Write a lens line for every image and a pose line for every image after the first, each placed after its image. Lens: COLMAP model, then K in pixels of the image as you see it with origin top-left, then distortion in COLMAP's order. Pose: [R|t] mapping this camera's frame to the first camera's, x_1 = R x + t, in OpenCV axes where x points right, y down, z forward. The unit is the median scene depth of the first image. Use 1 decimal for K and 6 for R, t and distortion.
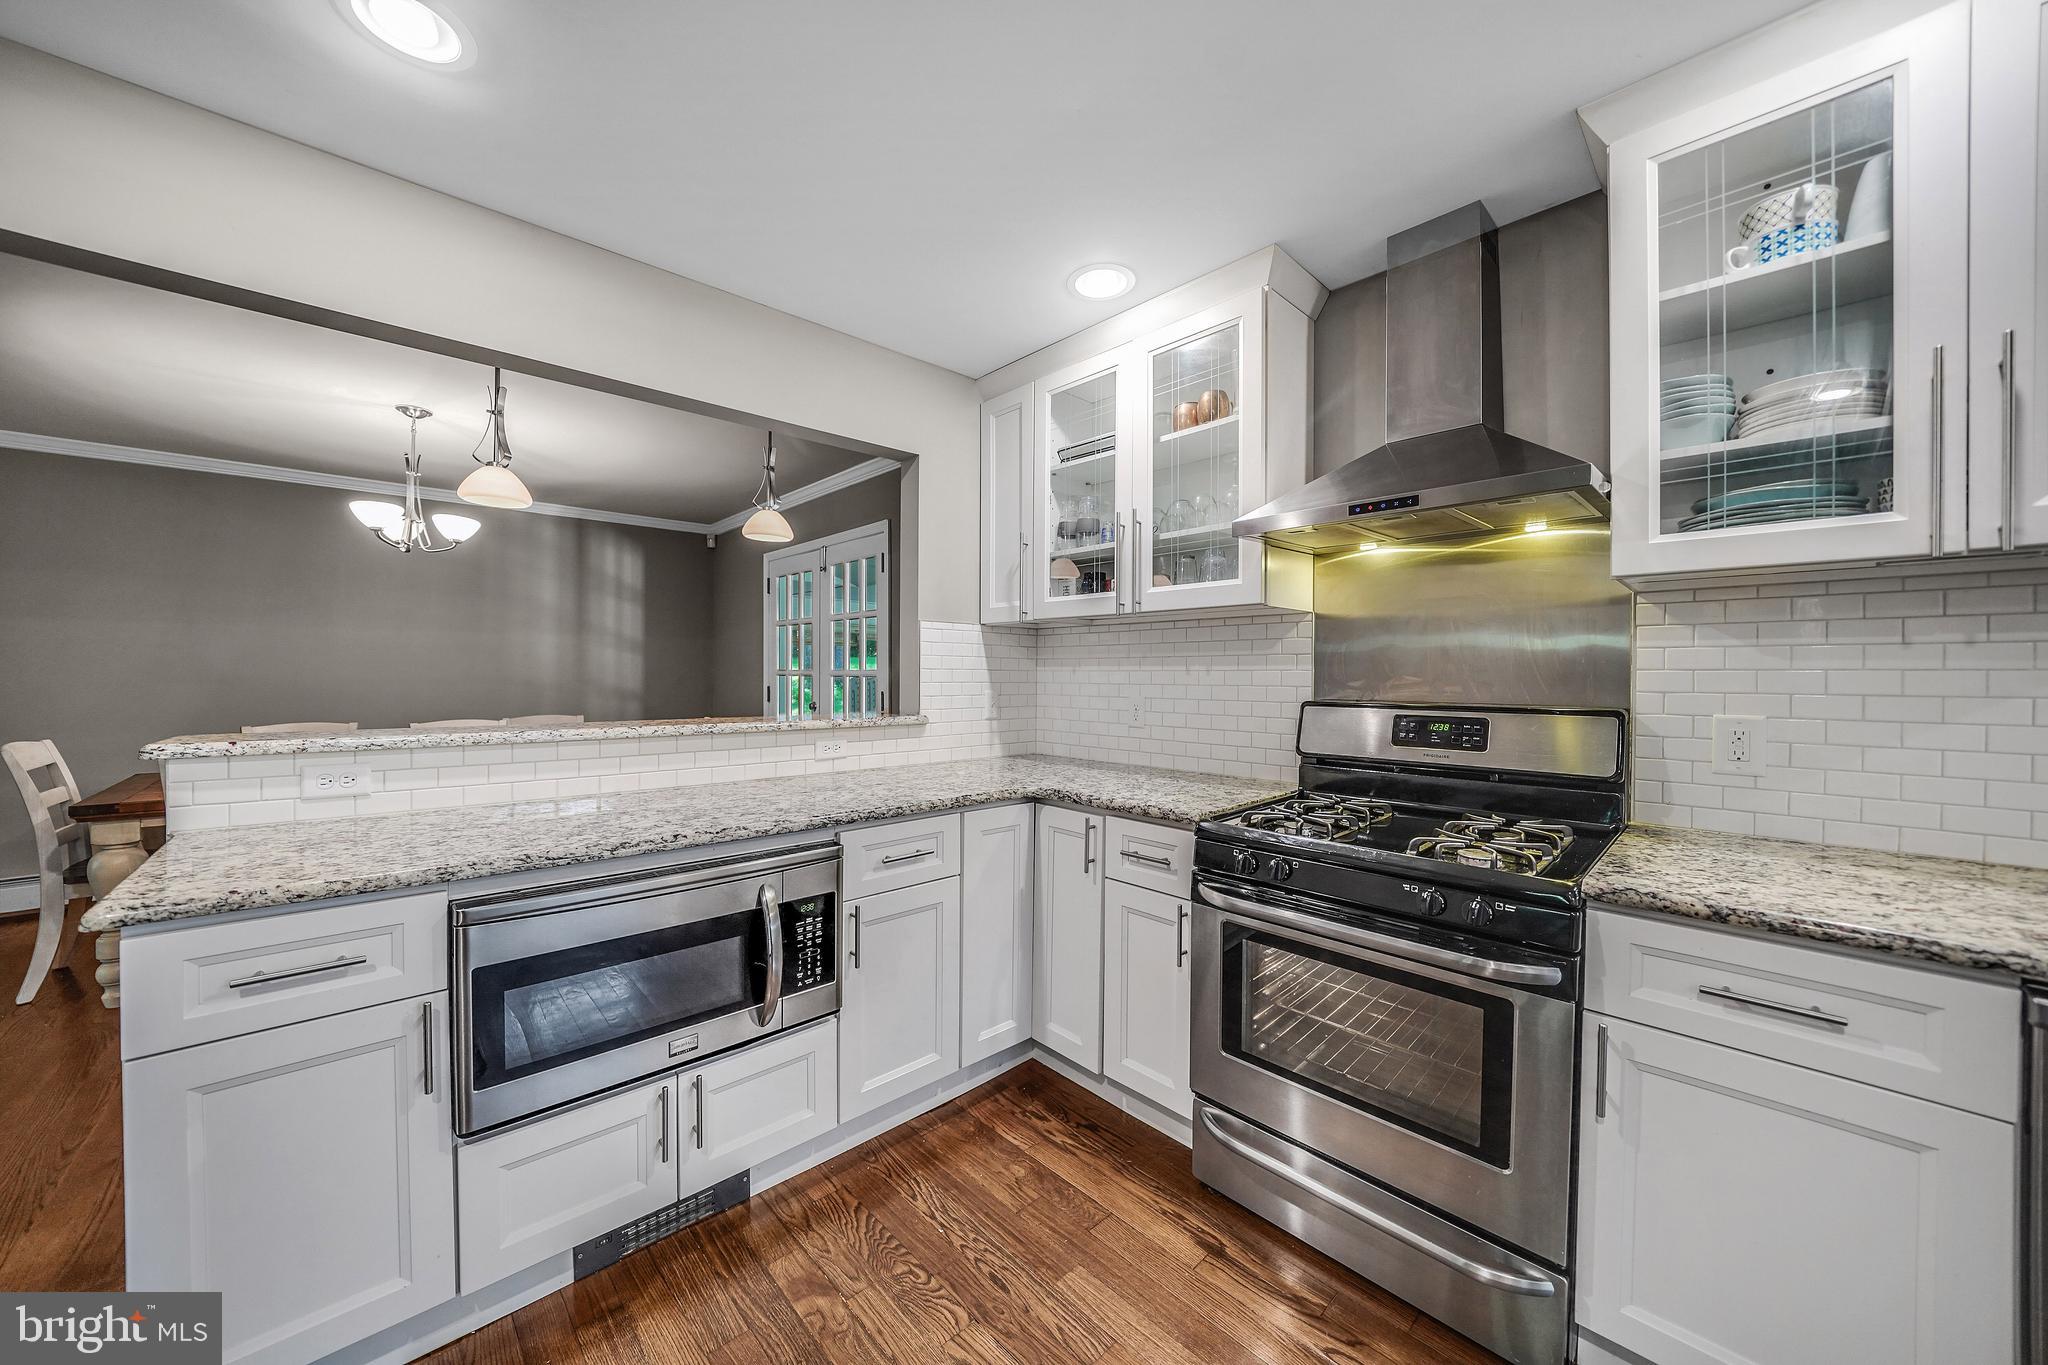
lens RADIAL K [[714.7, 0, 1019.0], [0, 714.7, 679.8], [0, 0, 1]] dist [-0.026898, 0.003225]
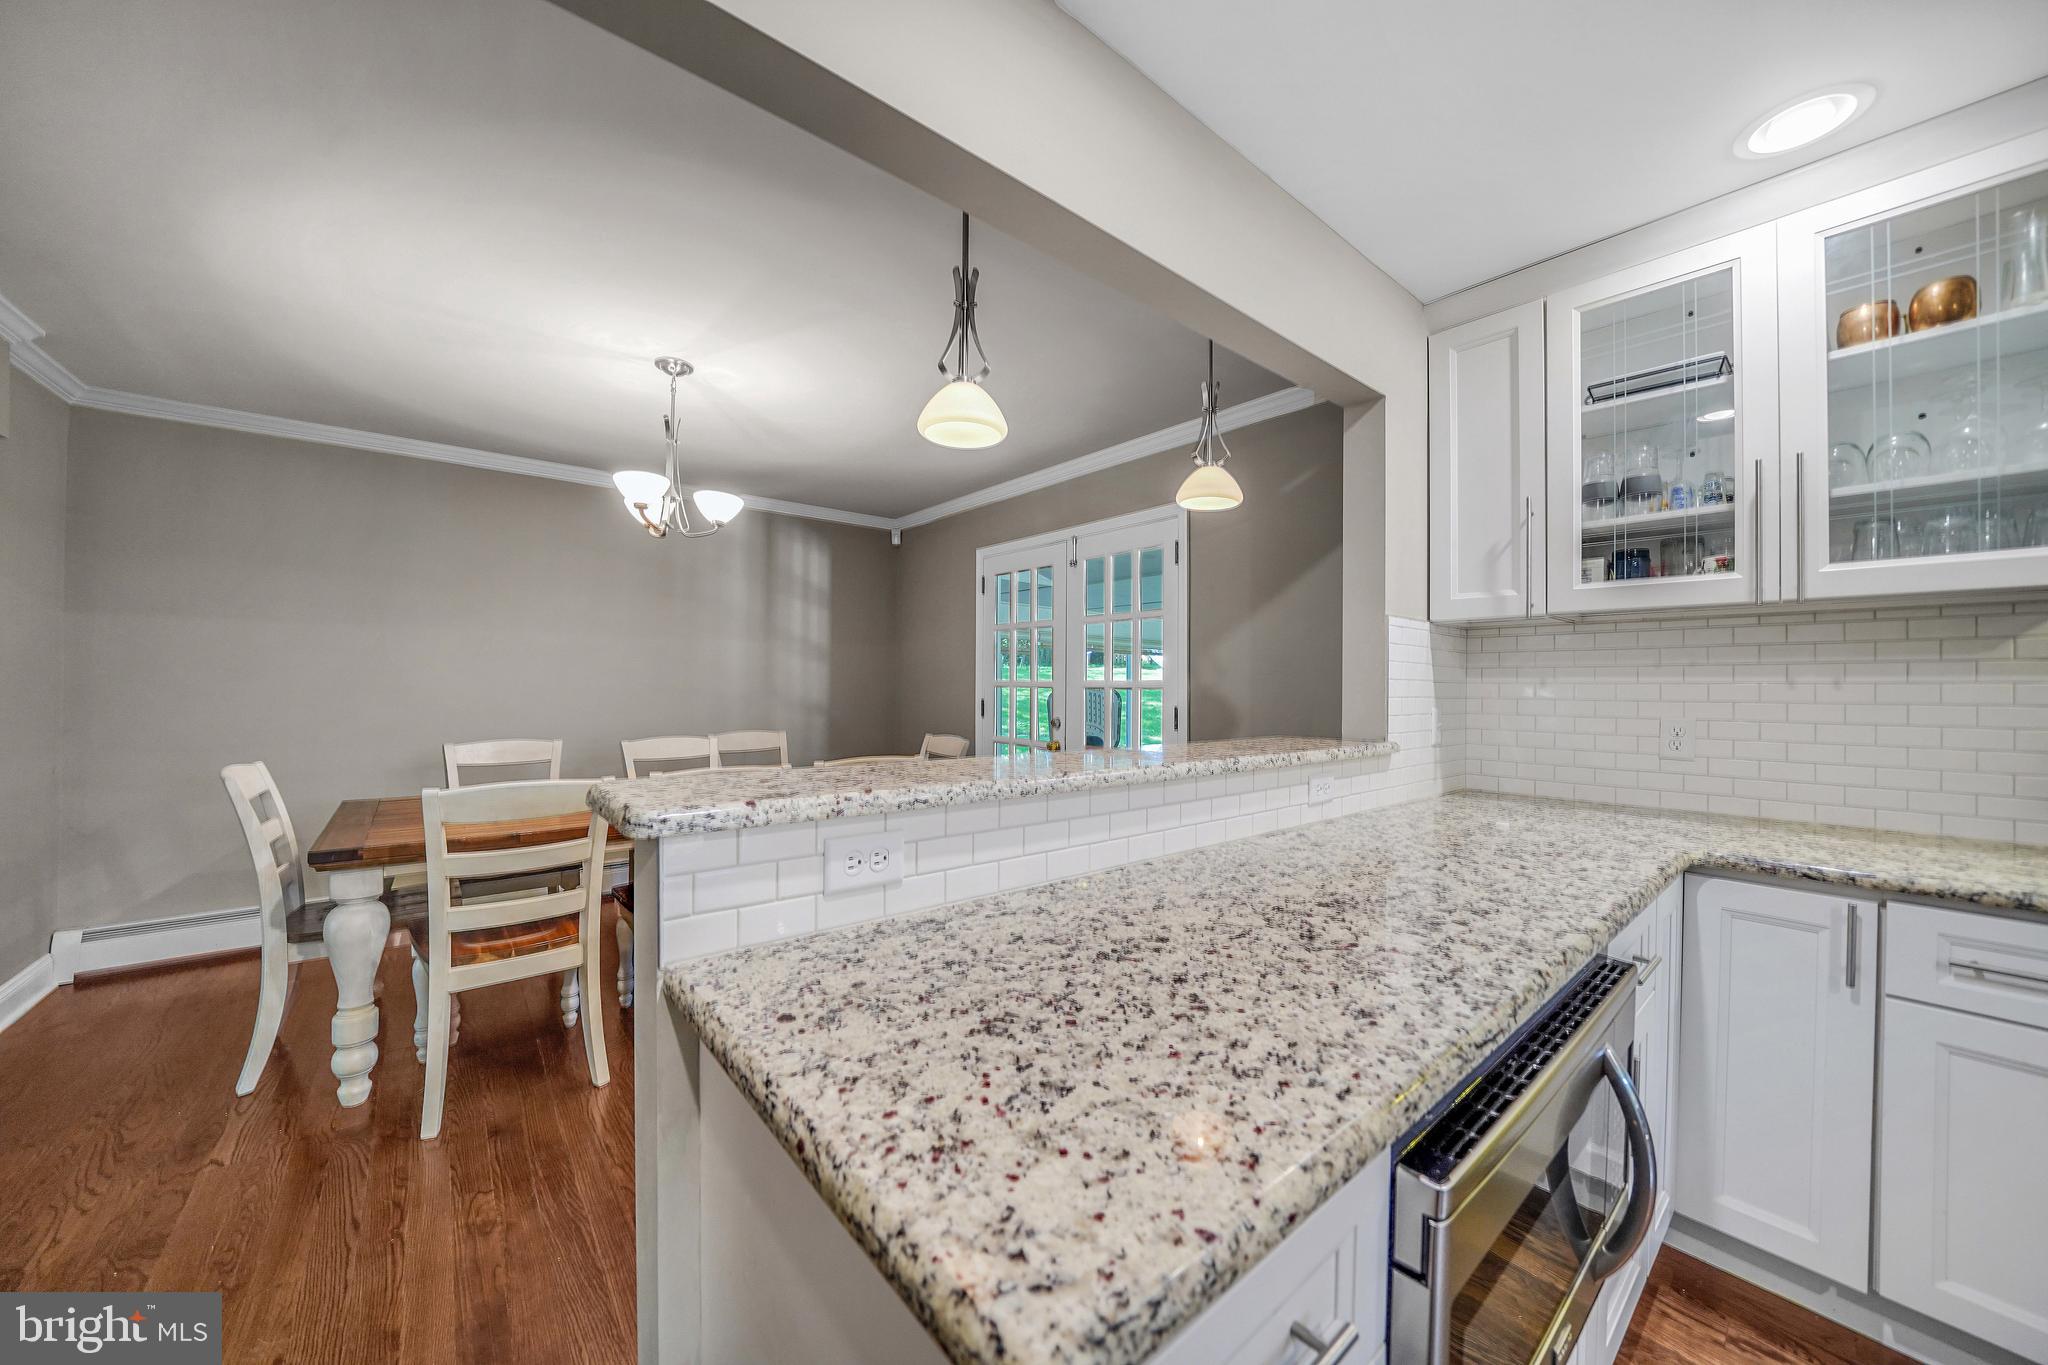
lens RADIAL K [[714.7, 0, 1019.0], [0, 714.7, 679.8], [0, 0, 1]] dist [-0.026898, 0.003225]
pose [[0.998122, 0.002923, -0.061189, -0.656705], [-0.003887, 0.999870, -0.015635, -0.002737], [0.061135, 0.015843, 0.998004, 0.316059]]
